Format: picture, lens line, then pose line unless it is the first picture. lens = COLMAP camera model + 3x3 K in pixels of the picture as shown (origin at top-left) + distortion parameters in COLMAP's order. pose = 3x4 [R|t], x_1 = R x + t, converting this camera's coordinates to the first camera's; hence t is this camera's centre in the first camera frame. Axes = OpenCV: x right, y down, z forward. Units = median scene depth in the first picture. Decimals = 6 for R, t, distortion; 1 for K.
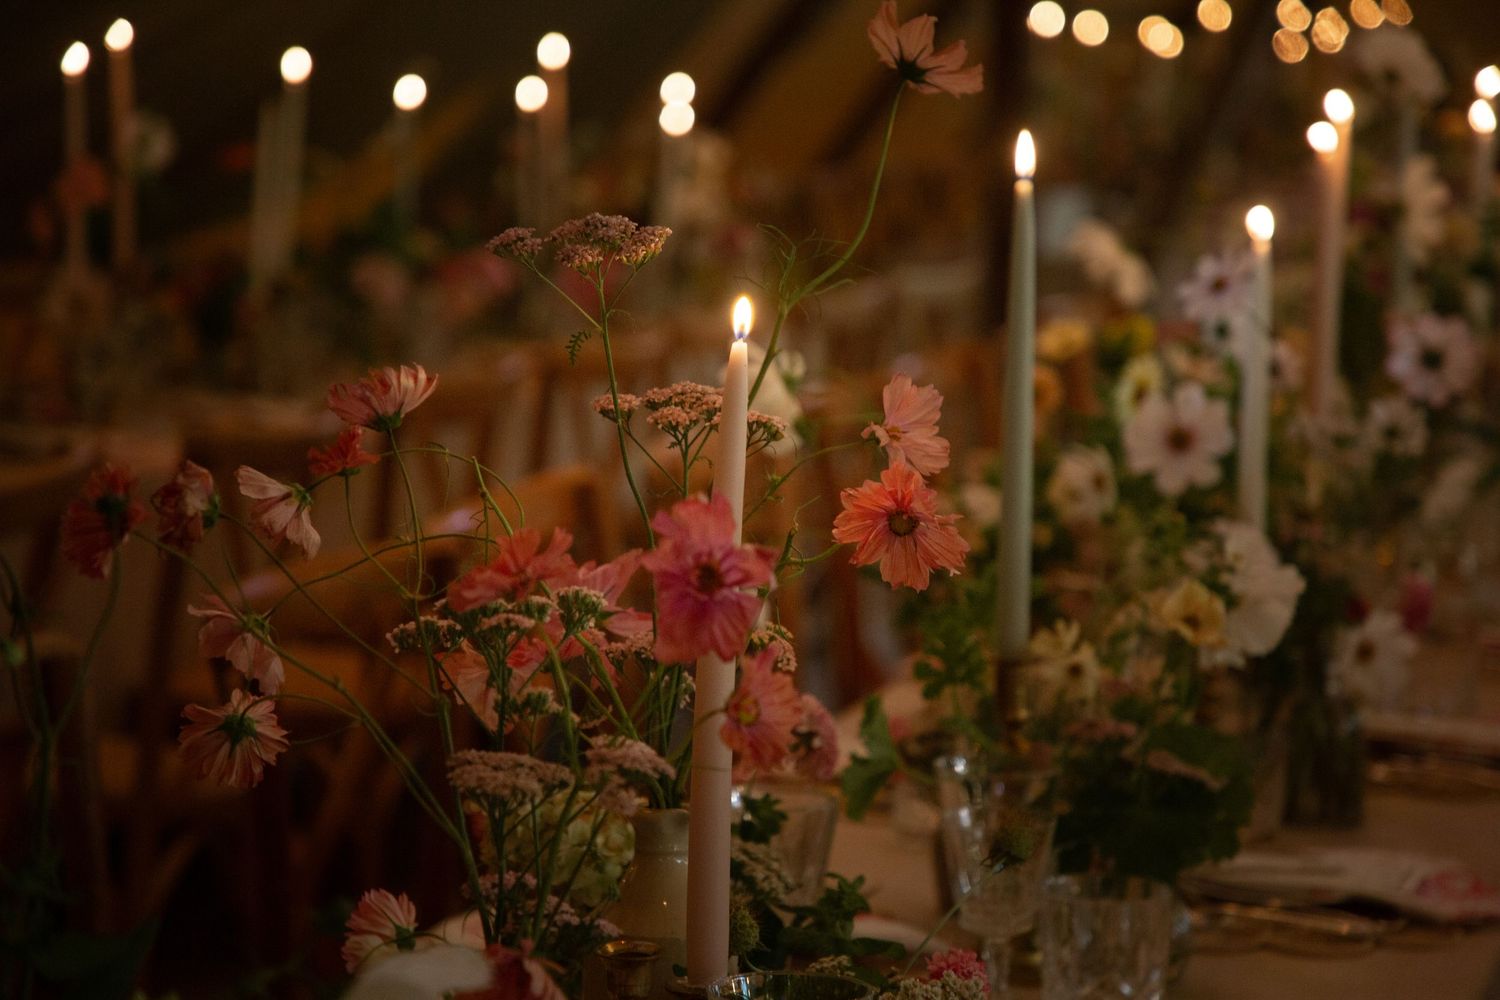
lens RADIAL K [[4212.6, 0, 753.6], [0, 4212.6, 506.7], [0, 0, 1]] dist [0.674242, 0.000000]
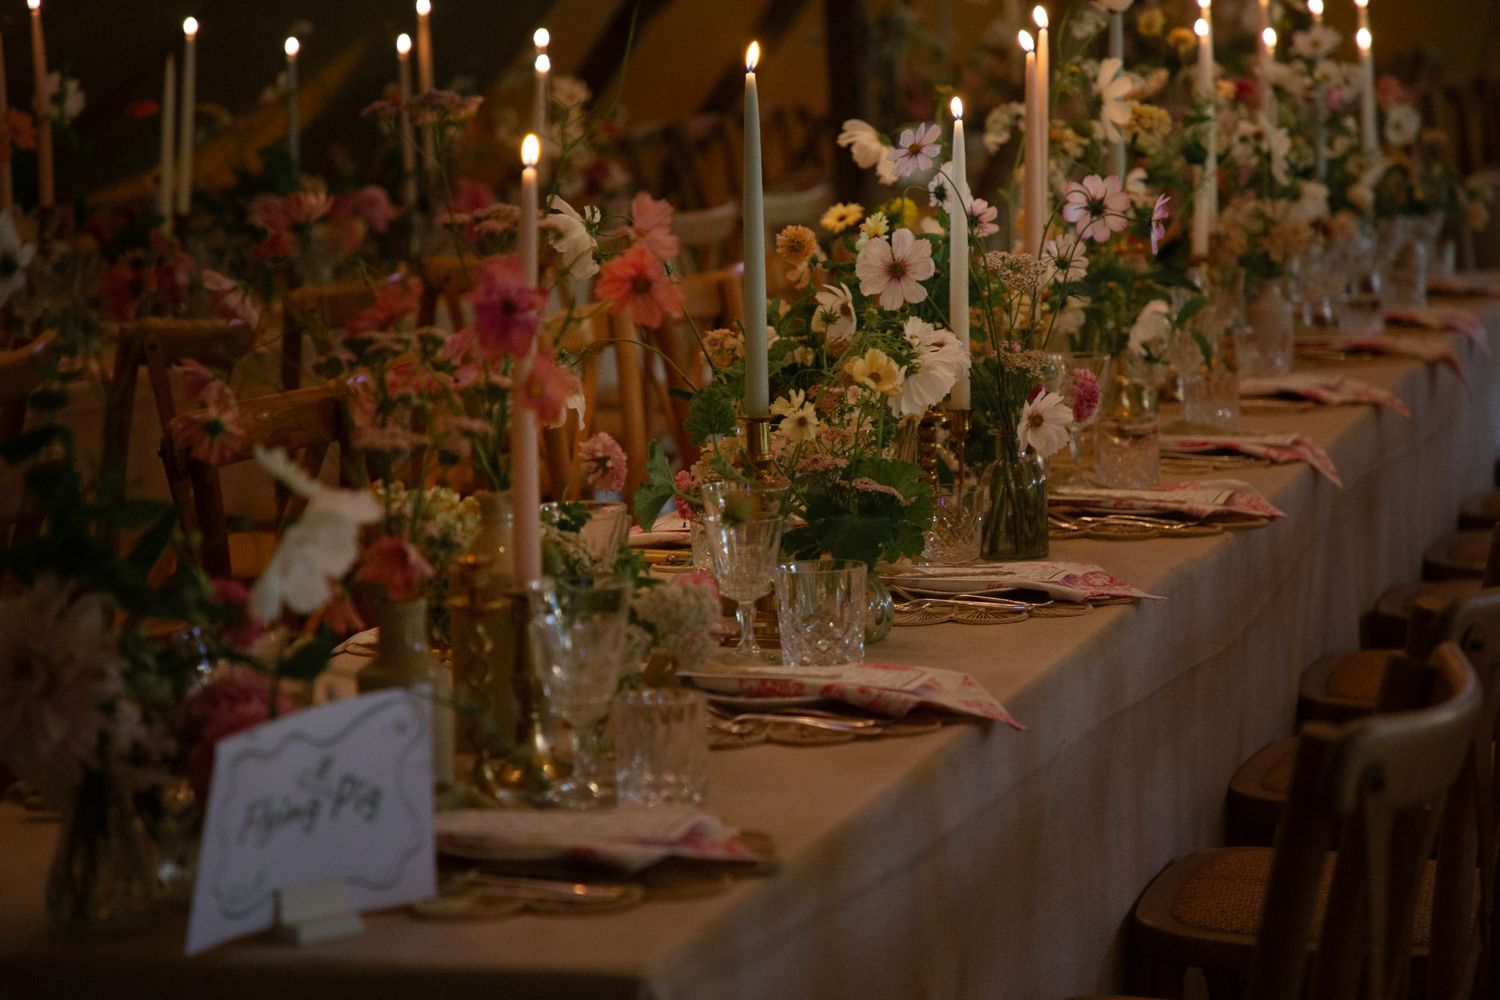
lens RADIAL K [[4212.6, 0, 743.7], [0, 4212.6, 491.9], [0, 0, 1]] dist [0.674242, 0.000000]
pose [[0.998883, -0.042599, 0.020458, 0.027400], [0.042443, 0.999067, 0.008007, 0.049780], [-0.020780, -0.007129, 0.999759, -0.390319]]
